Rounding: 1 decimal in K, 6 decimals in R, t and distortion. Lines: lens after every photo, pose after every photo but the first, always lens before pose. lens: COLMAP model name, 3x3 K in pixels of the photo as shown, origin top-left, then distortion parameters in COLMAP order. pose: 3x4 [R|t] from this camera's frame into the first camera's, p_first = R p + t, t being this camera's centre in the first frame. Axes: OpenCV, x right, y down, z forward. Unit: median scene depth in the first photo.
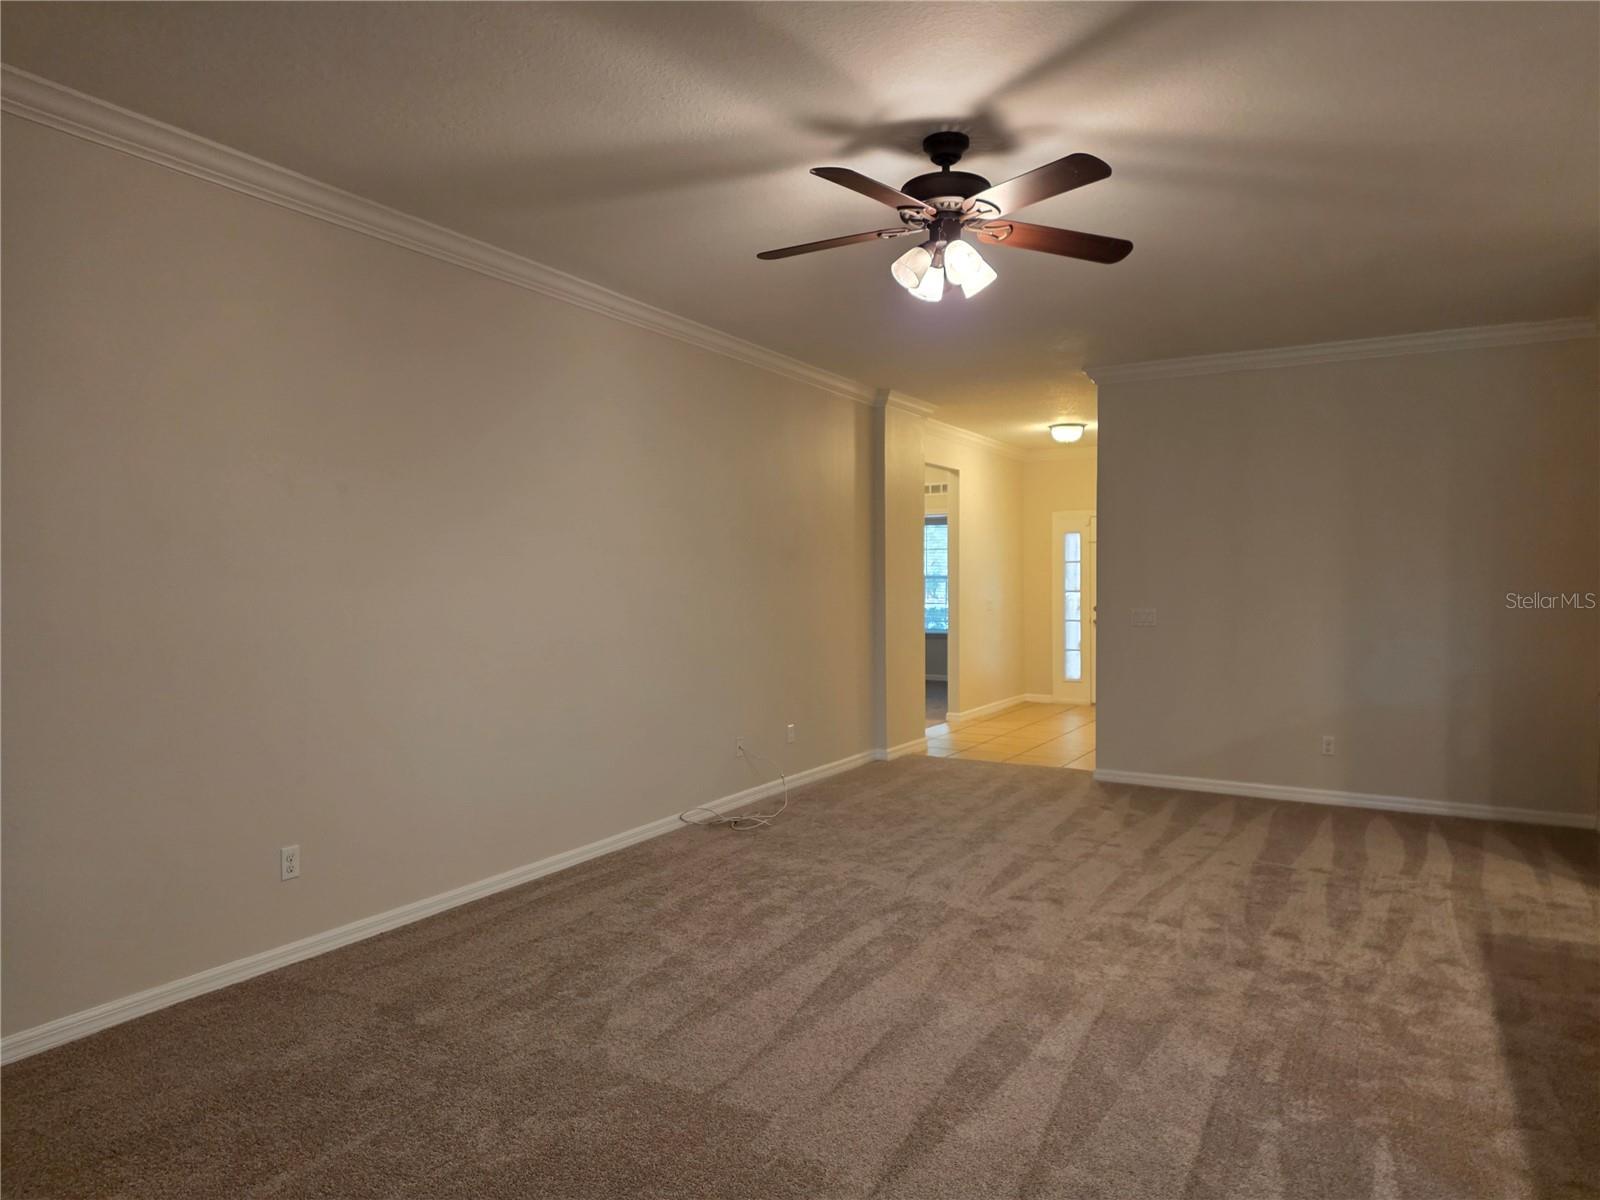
lens RADIAL K [[1062.8, 0, 800.0], [0, 1062.8, 600.0], [0, 0, 1]] dist [0.032178, -0.010000]
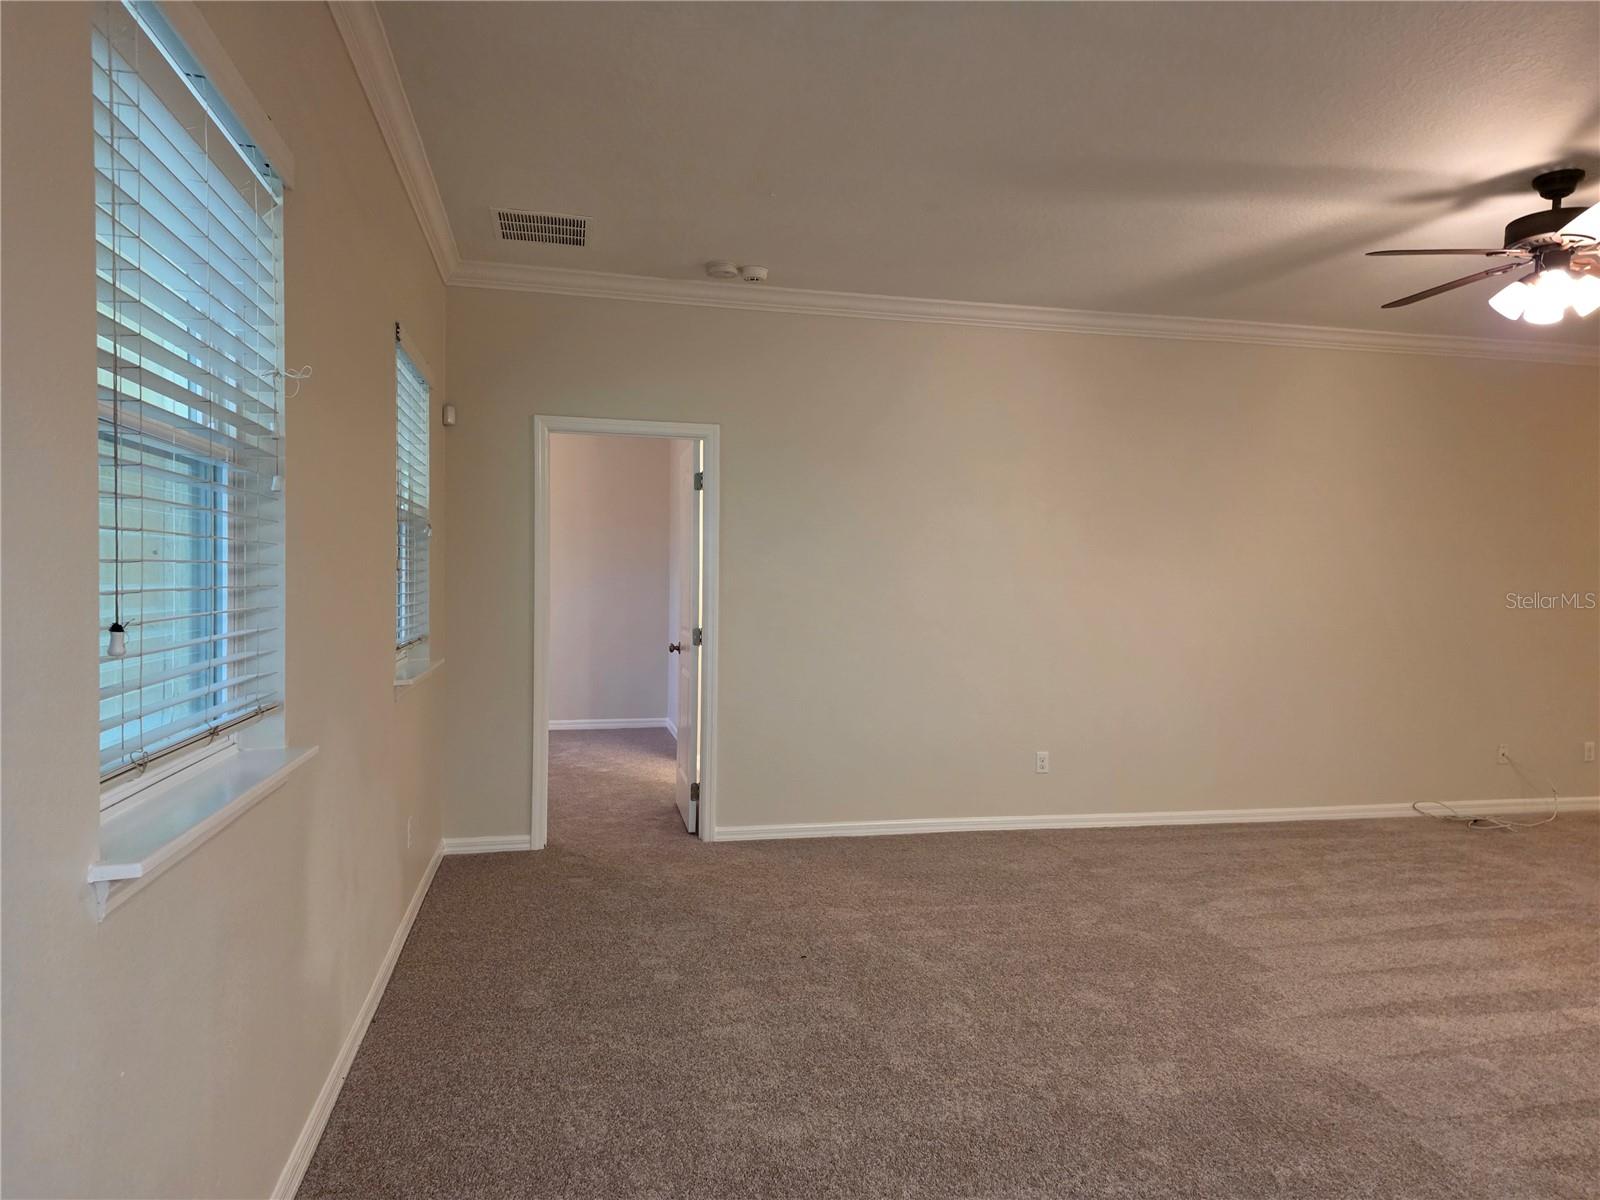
lens RADIAL K [[1062.8, 0, 800.0], [0, 1062.8, 600.0], [0, 0, 1]] dist [0.032178, -0.010000]
pose [[0.670555, 0.029444, -0.741276, 0.411796], [-0.033362, 0.999398, 0.009518, 0.013053], [0.741110, 0.018348, 0.671133, -0.273006]]
